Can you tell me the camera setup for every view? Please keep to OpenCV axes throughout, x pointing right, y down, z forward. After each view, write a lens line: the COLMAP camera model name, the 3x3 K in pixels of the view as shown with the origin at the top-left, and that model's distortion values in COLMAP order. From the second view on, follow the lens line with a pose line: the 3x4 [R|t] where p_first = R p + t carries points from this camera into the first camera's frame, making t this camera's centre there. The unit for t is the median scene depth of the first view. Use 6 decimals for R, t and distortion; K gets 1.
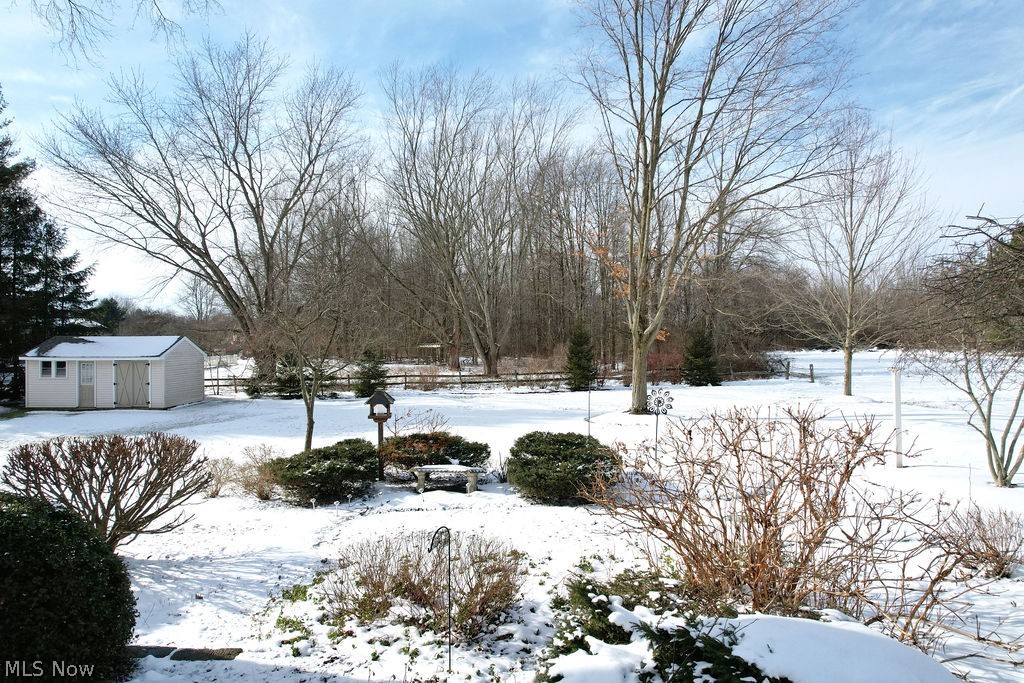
lens RADIAL K [[655.7, 0, 512.0], [0, 655.7, 341.5], [0, 0, 1]] dist [-0.002813, -0.062877]
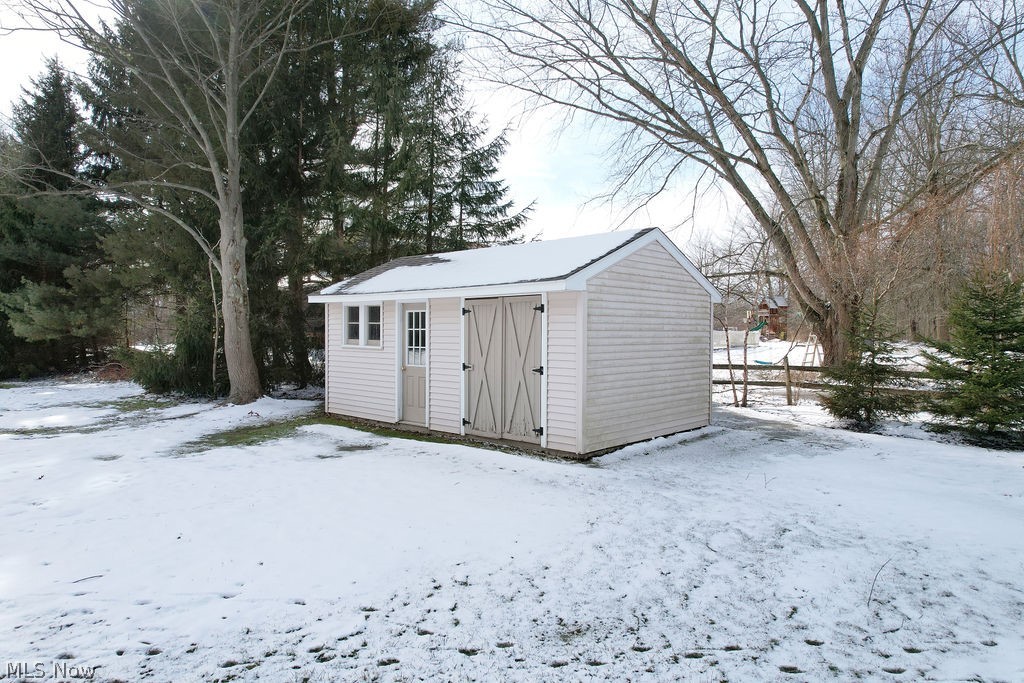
lens RADIAL K [[655.7, 0, 512.0], [0, 655.7, 341.5], [0, 0, 1]] dist [-0.002813, -0.062877]
pose [[0.745330, 0.017118, -0.666476, -0.323066], [-0.007248, 0.999819, 0.017574, 0.040697], [0.666657, -0.008267, 0.745319, 0.677378]]
